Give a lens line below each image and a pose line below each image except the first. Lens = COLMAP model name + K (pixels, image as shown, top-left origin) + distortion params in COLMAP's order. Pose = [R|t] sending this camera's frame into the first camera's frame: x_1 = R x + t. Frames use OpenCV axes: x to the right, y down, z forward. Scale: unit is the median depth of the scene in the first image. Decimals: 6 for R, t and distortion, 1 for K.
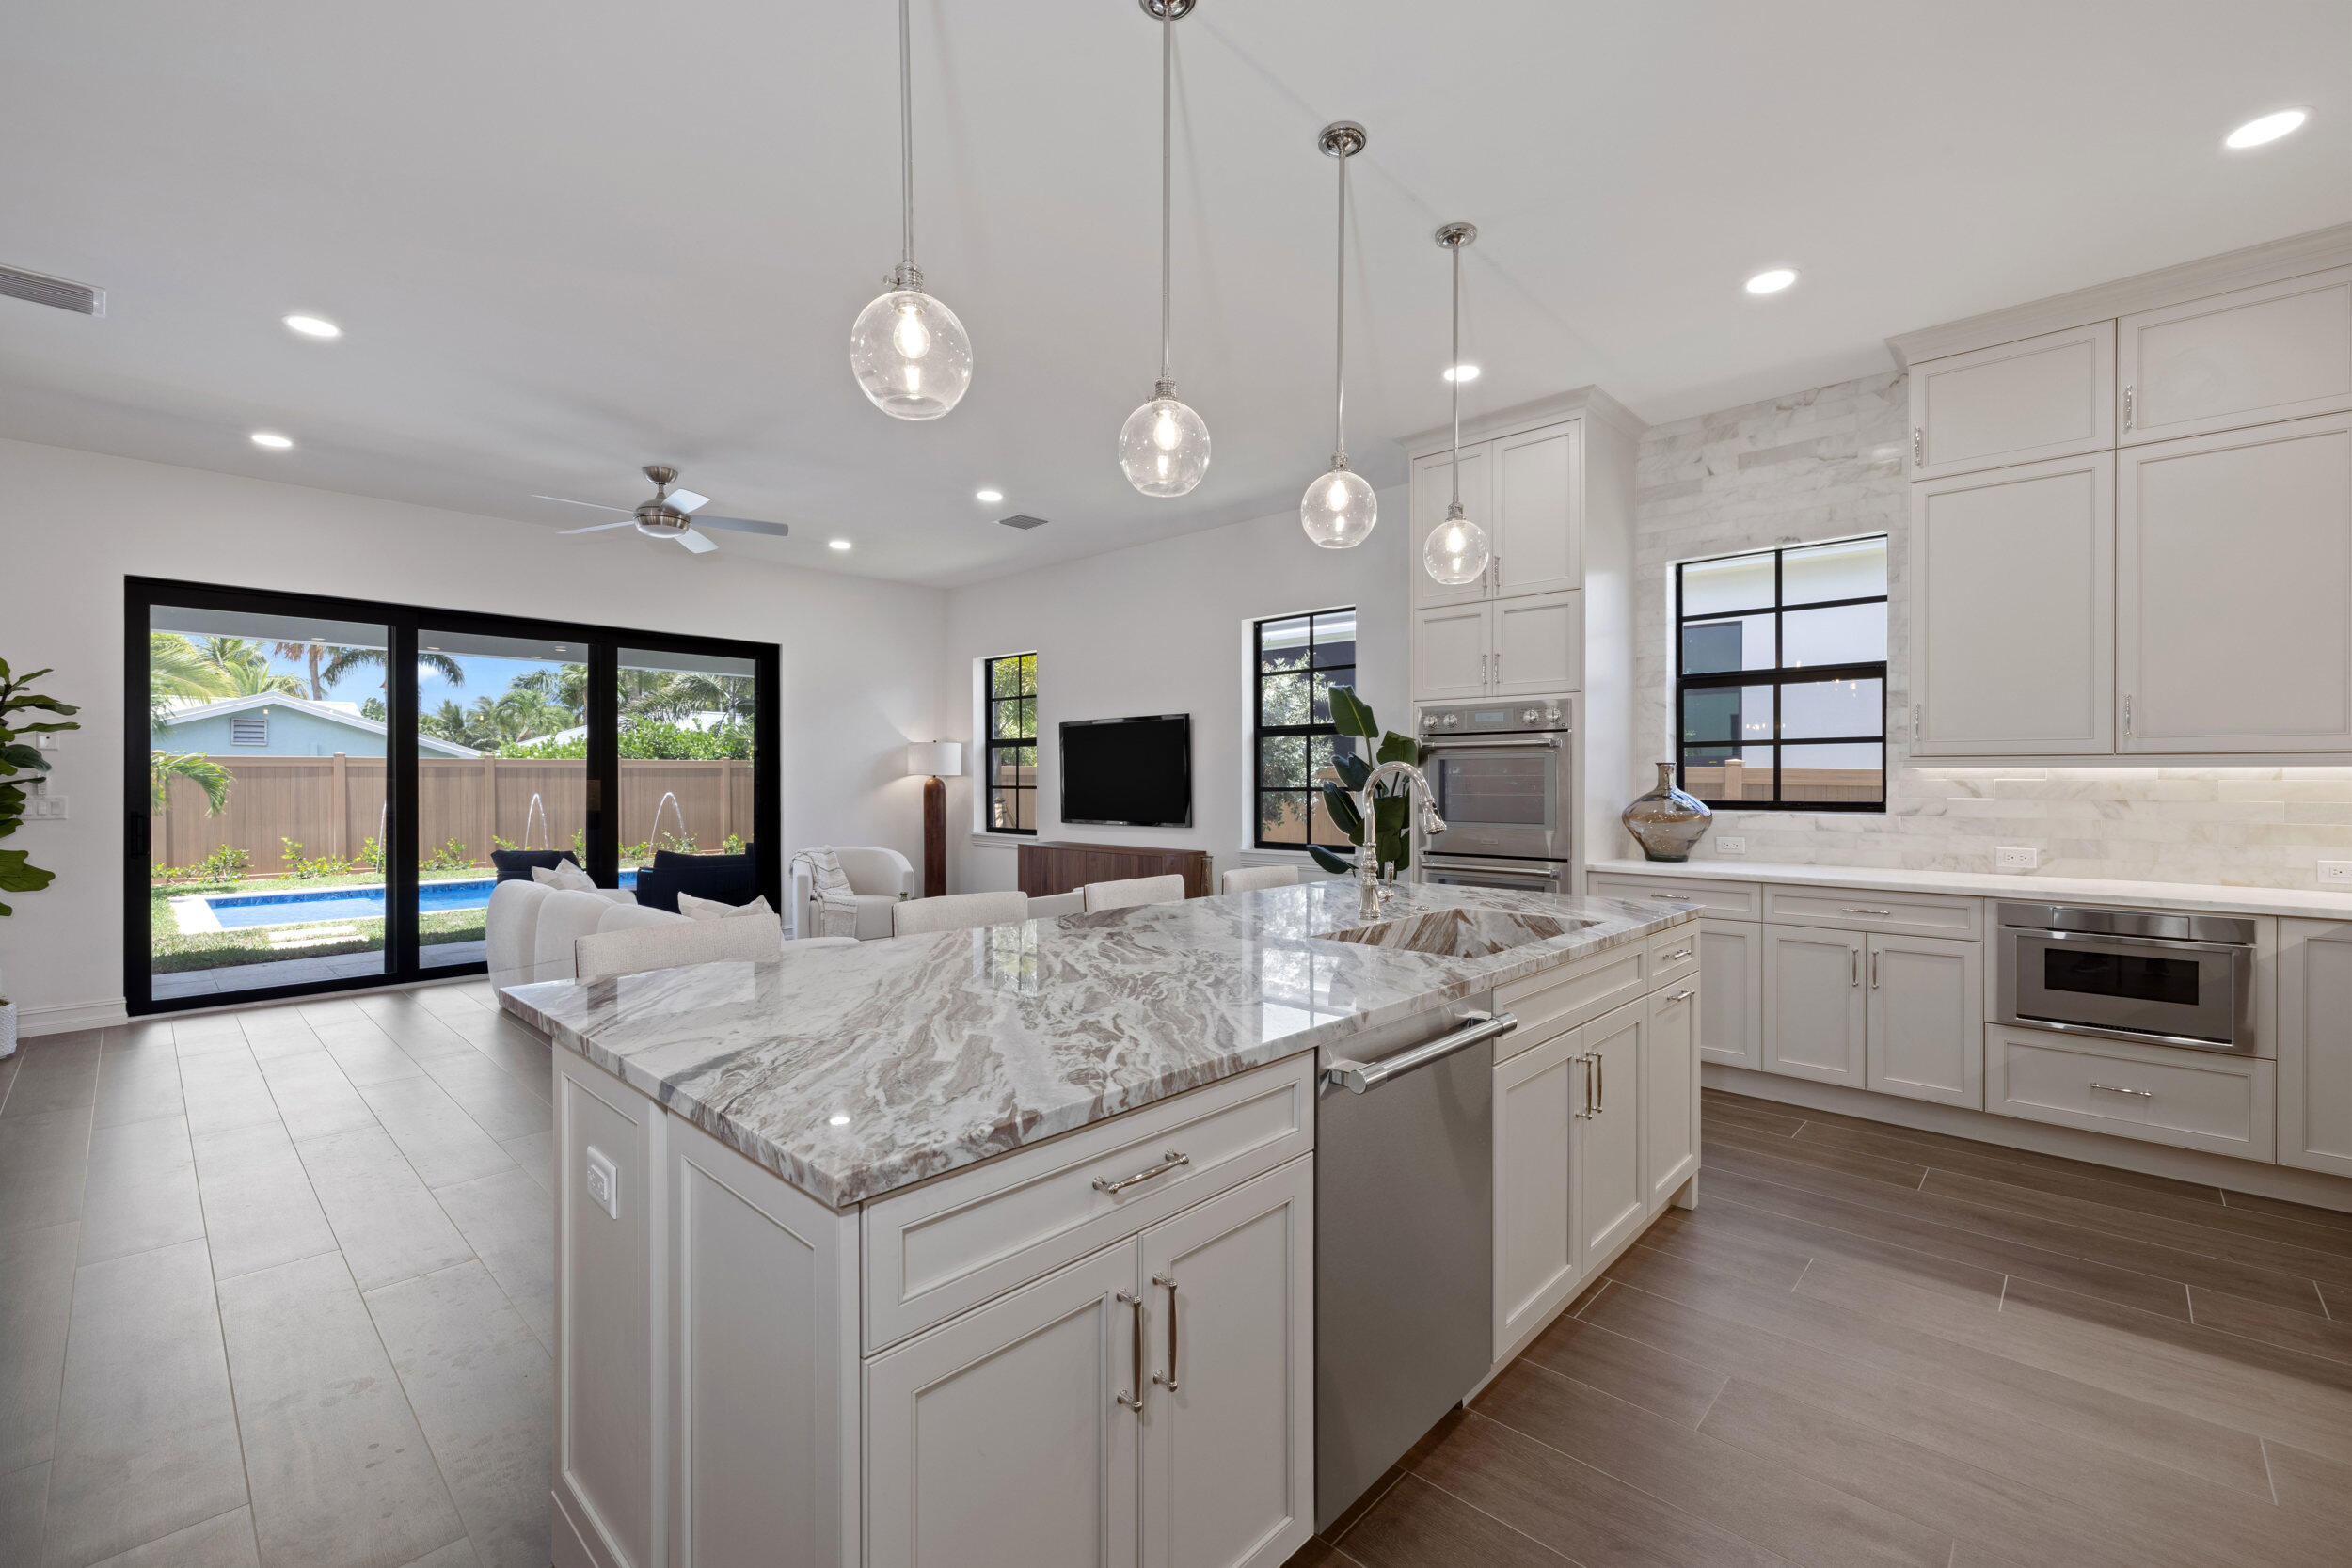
lens RADIAL K [[982.2, 0, 1173.9], [0, 982.2, 780.1], [0, 0, 1]] dist [-0.000012, 0.000647]
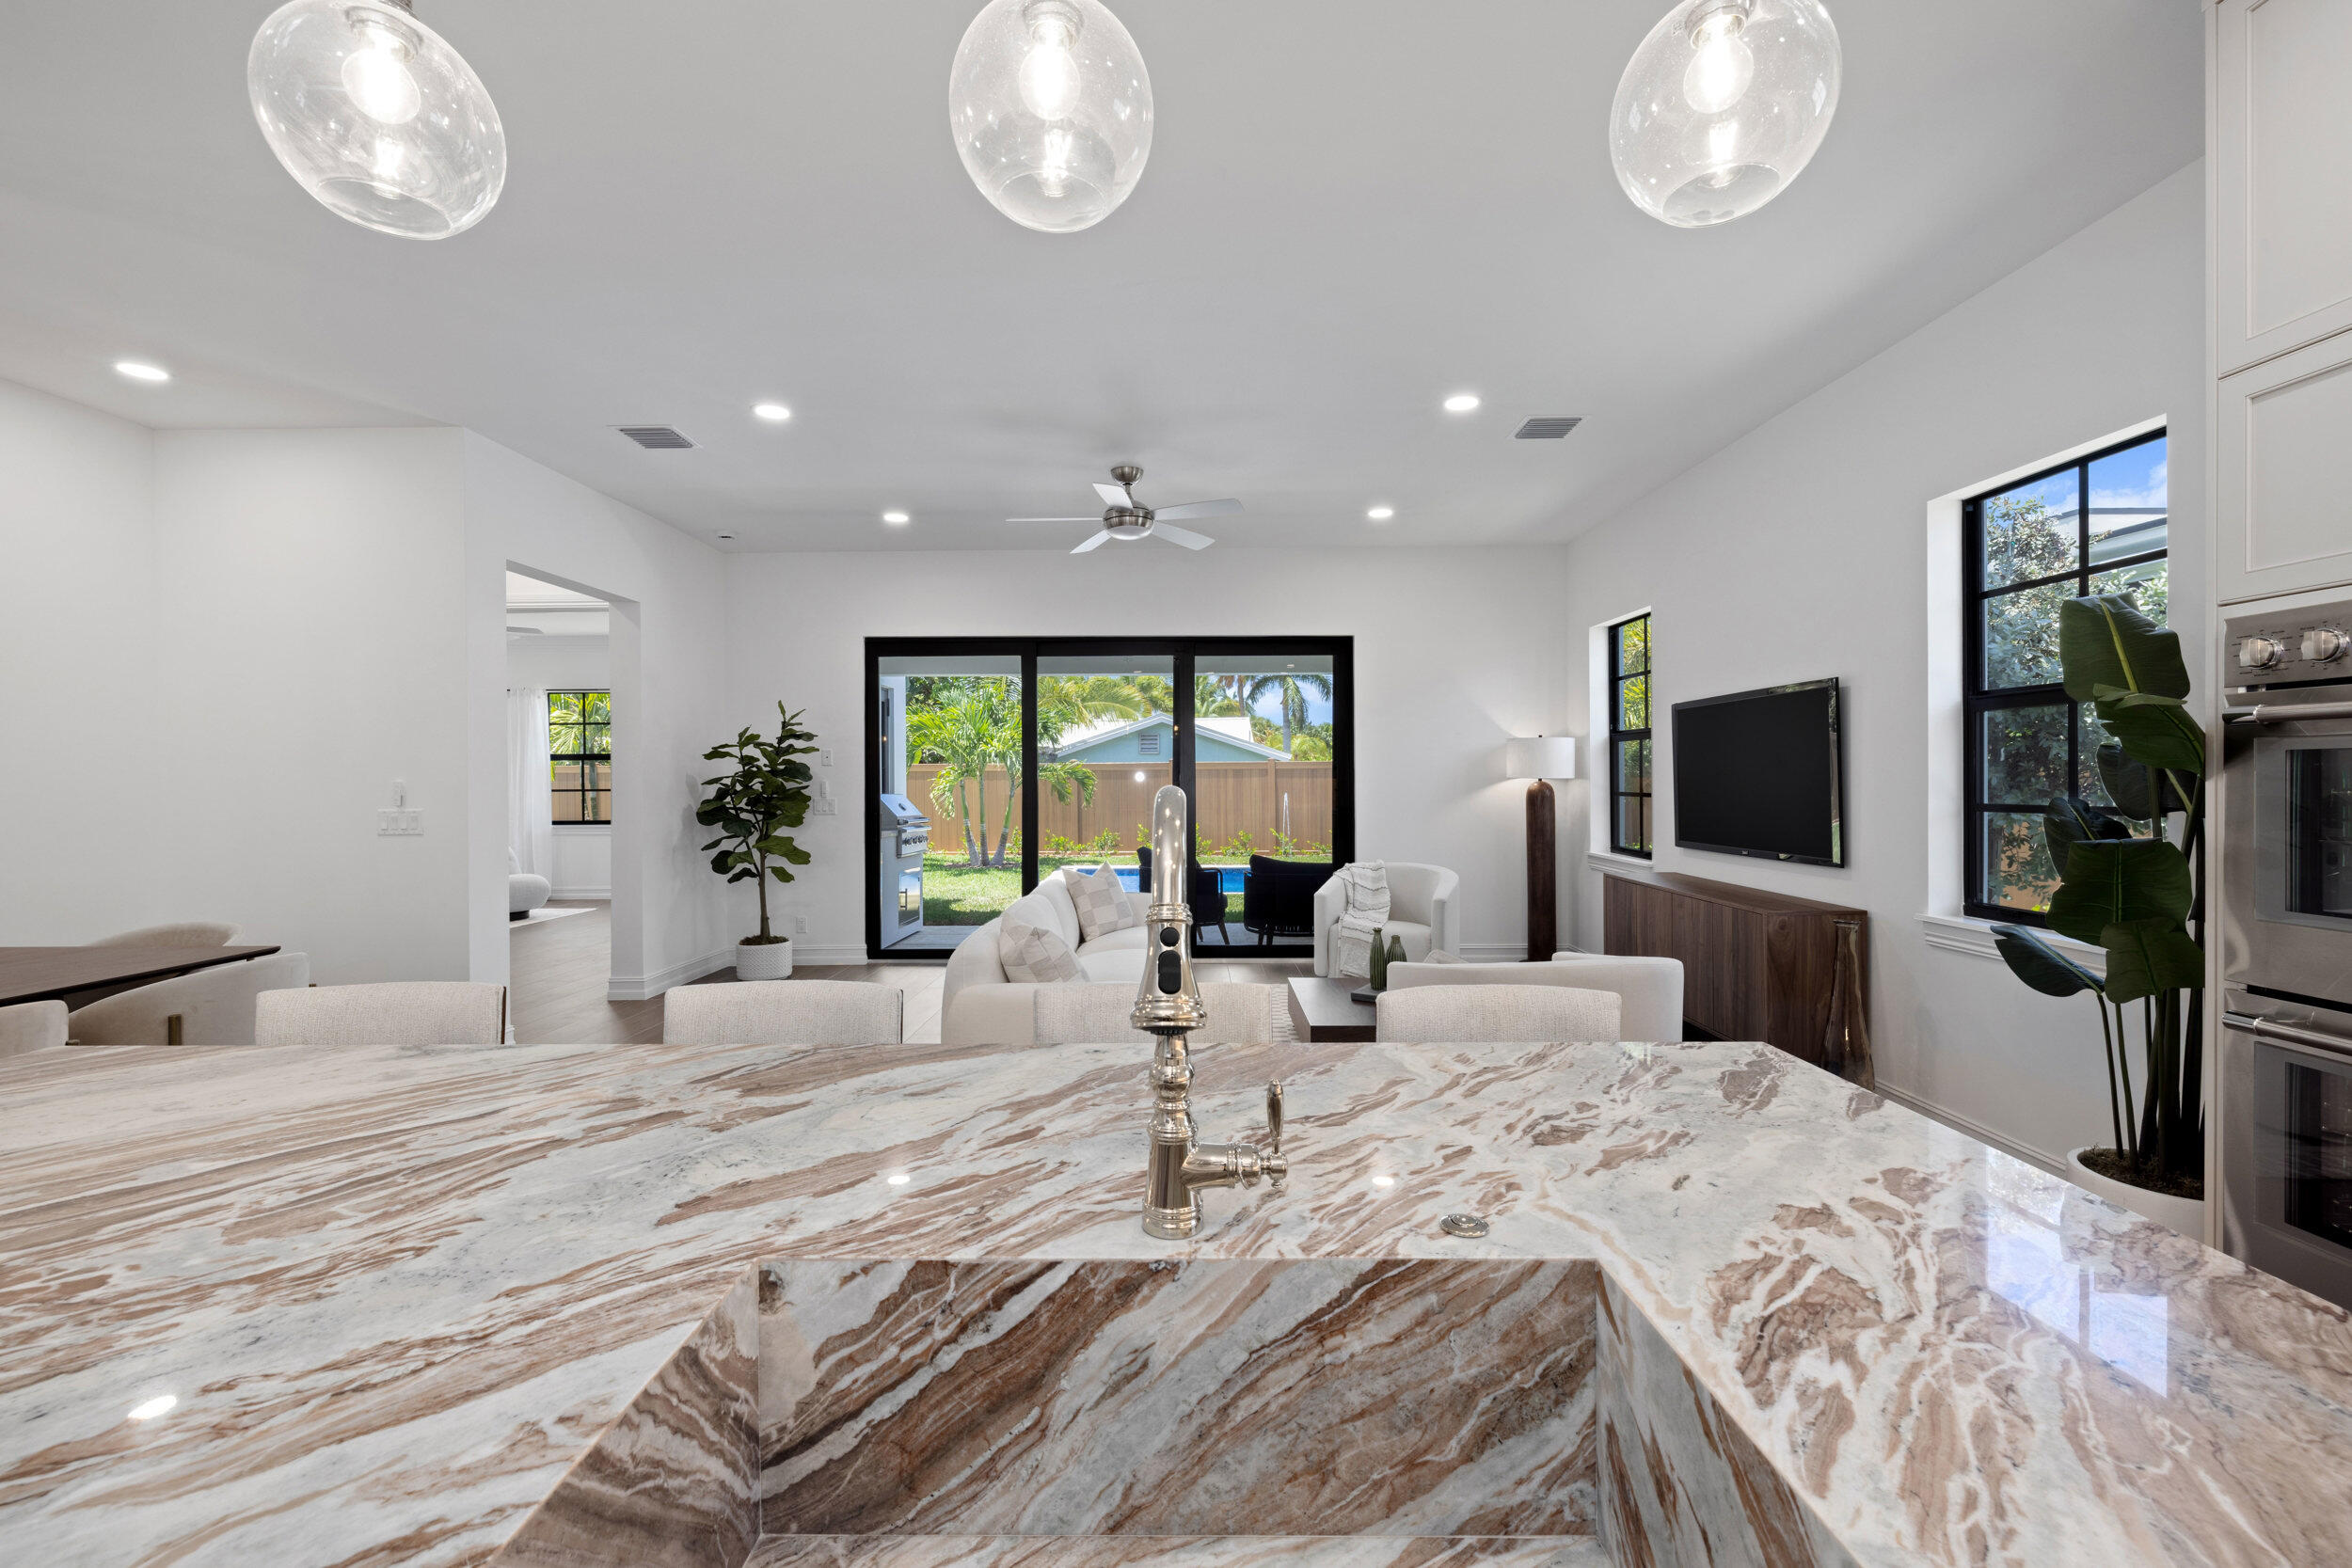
lens RADIAL K [[982.2, 0, 1173.9], [0, 982.2, 780.1], [0, 0, 1]] dist [-0.000012, 0.000647]
pose [[0.679542, -0.001022, -0.733635, 0.265561], [0.004431, 0.999987, 0.002711, -0.012332], [0.733623, -0.005093, 0.679538, 0.438853]]
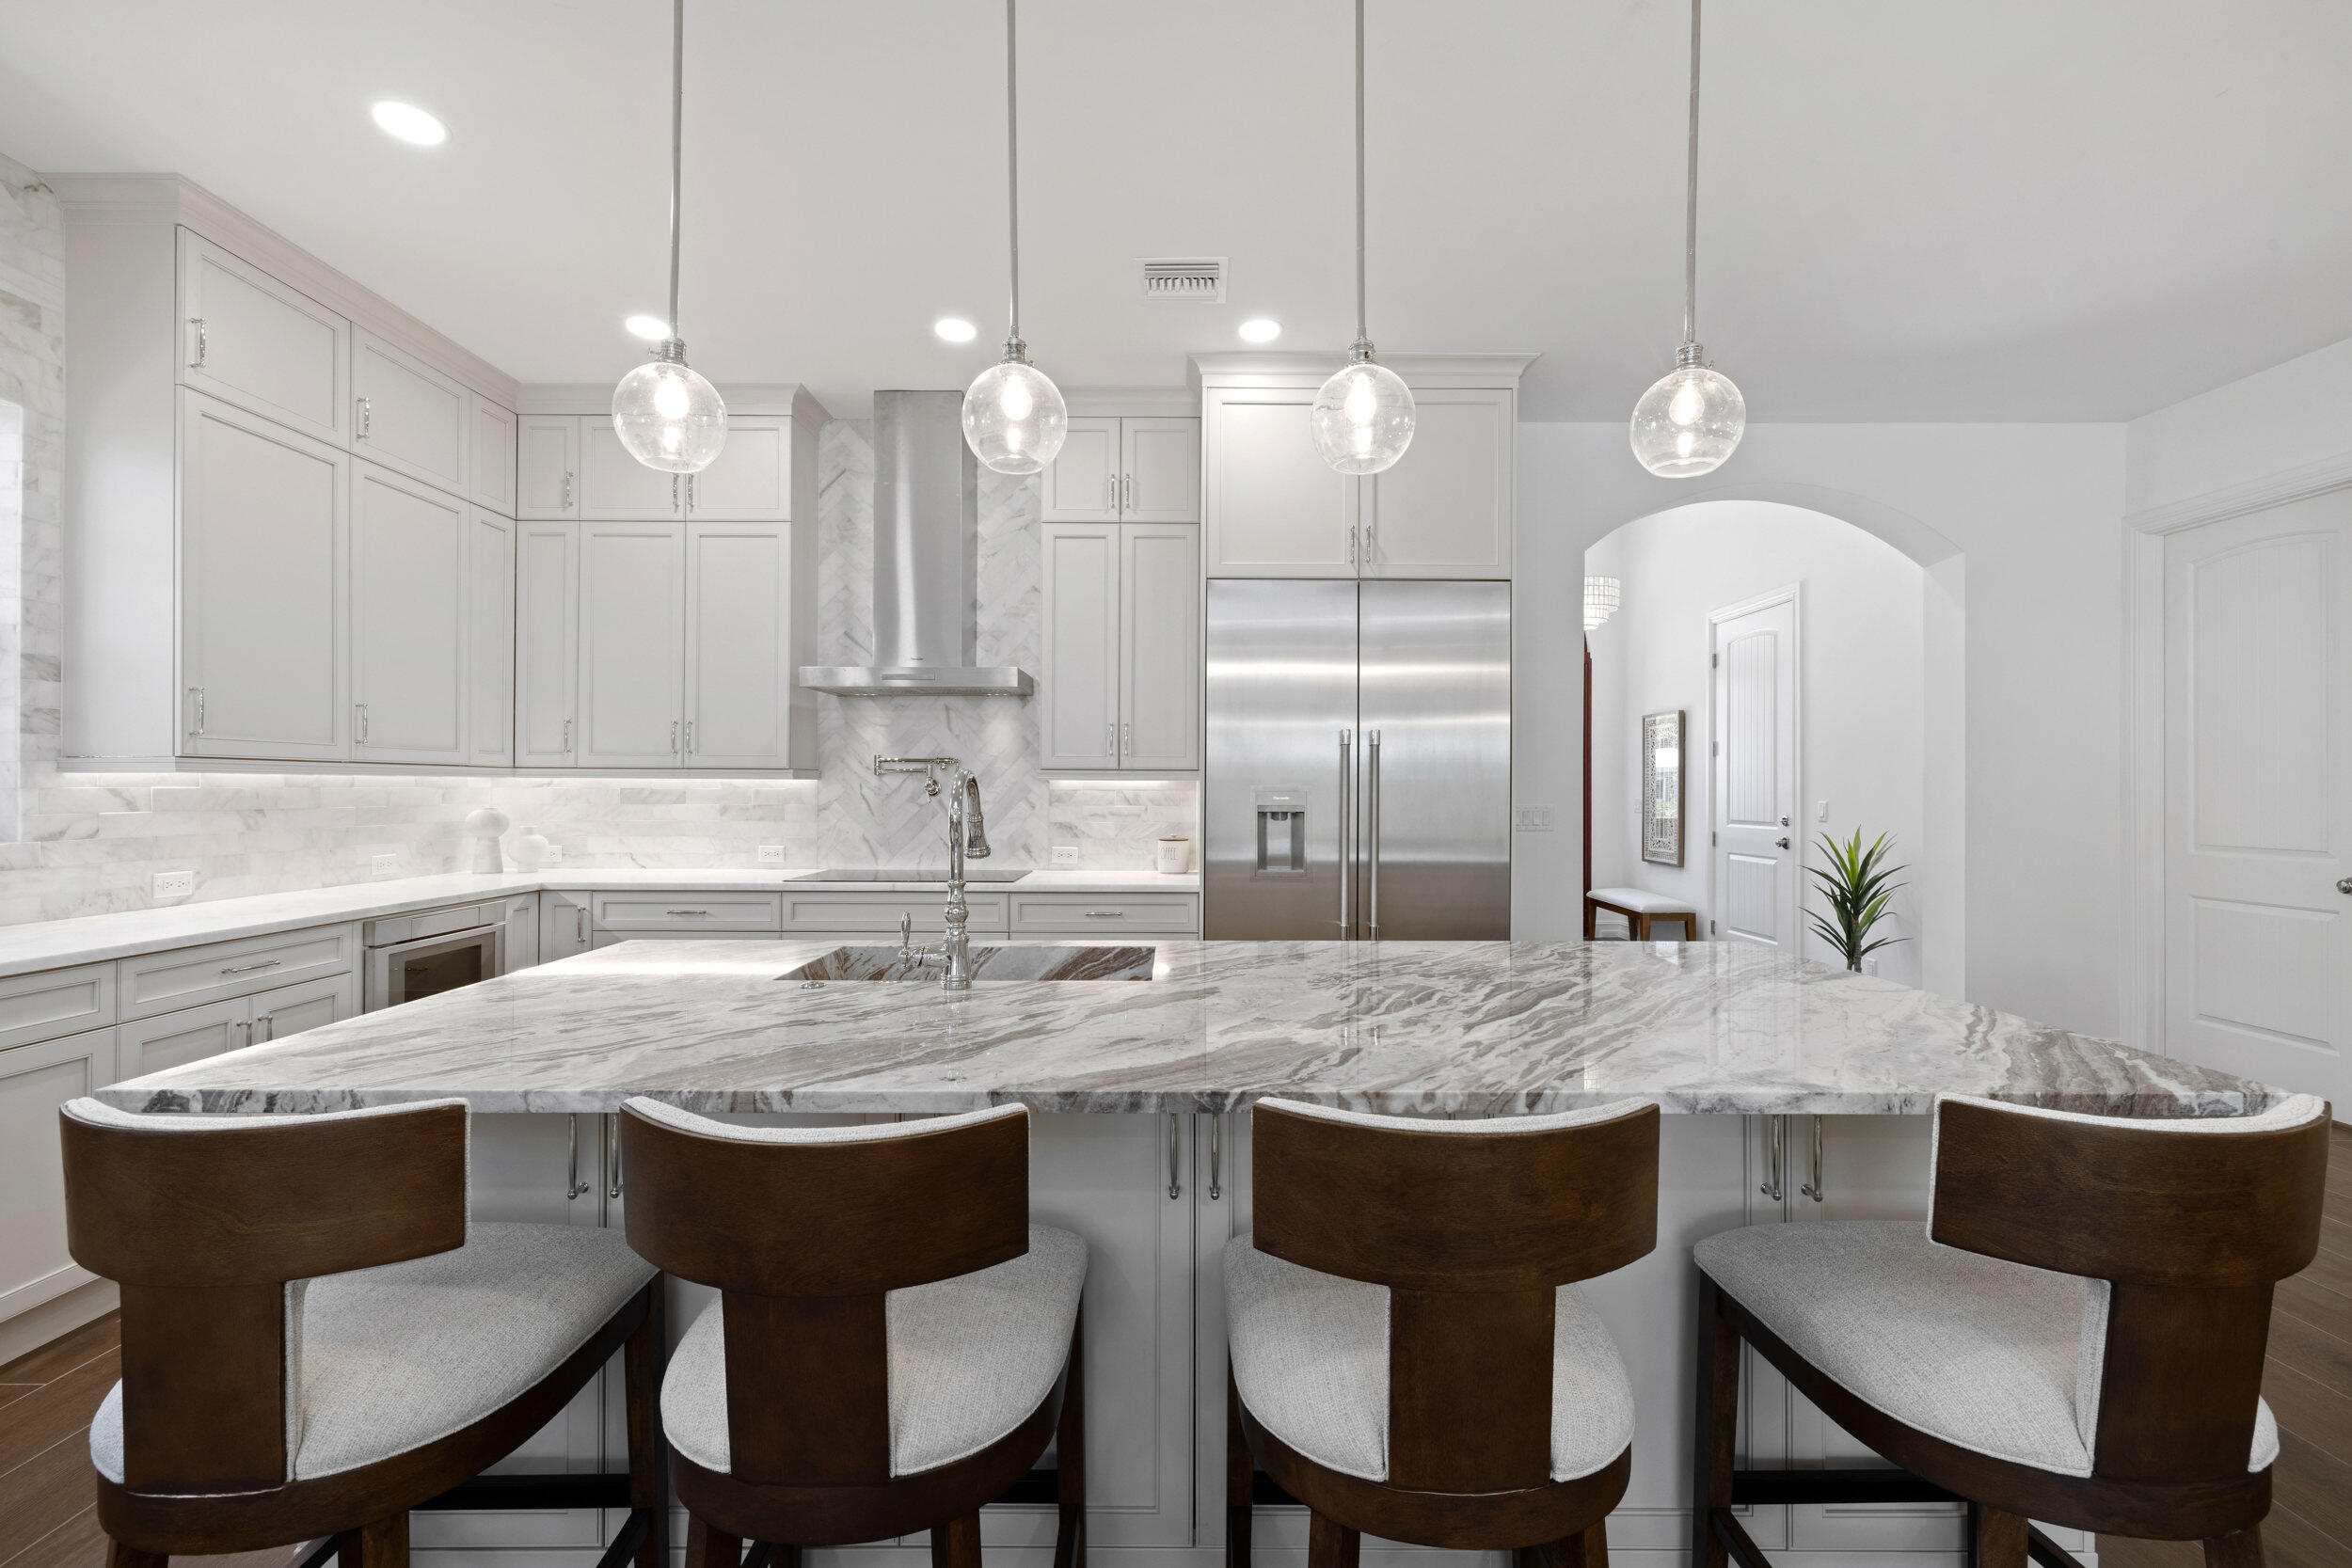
lens RADIAL K [[982.2, 0, 1173.9], [0, 982.2, 780.1], [0, 0, 1]] dist [-0.000012, 0.000647]
pose [[-0.683842, 0.003576, 0.729621, -0.244076], [-0.001254, 0.999981, -0.006077, -0.002356], [-0.729629, -0.005071, -0.683825, 0.790945]]
